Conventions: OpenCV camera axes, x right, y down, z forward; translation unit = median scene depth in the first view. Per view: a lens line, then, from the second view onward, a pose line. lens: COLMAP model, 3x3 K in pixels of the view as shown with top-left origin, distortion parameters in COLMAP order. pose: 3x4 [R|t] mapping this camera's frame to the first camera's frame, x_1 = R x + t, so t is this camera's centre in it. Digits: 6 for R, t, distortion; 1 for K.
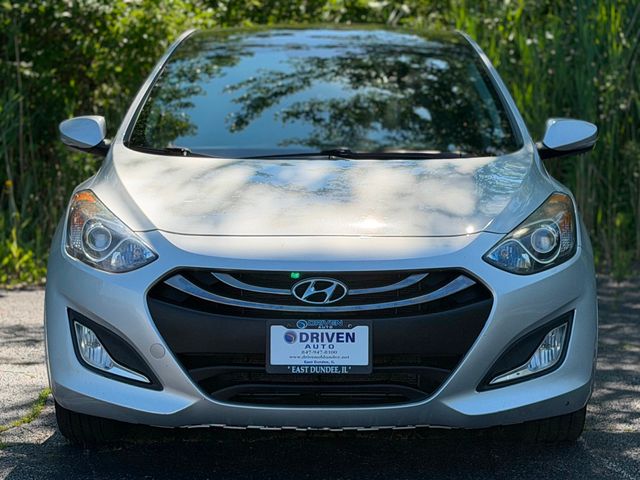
lens RADIAL K [[1677.8, 0, 320.0], [0, 1677.8, 240.0], [0, 0, 1]] dist [-0.010261, 0.045035]
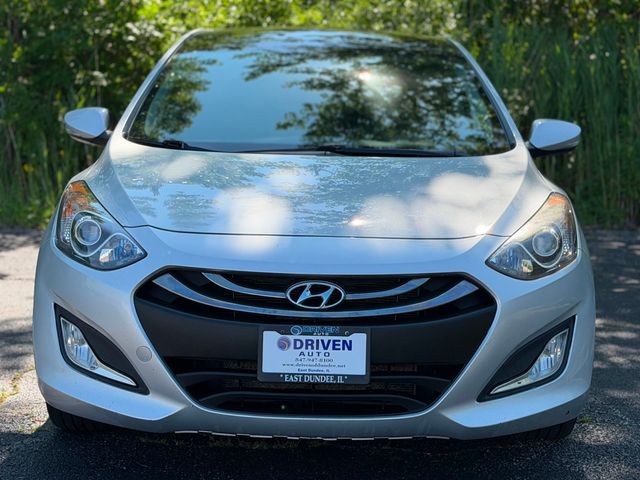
lens RADIAL K [[1208.2, 0, 320.0], [0, 1208.2, 240.0], [0, 0, 1]] dist [0.080779, 0.350599]
pose [[0.999699, 0.019579, 0.014799, -0.008351], [-0.019966, 0.999451, 0.026455, -0.018708], [-0.014273, -0.026742, 0.999540, 0.314039]]
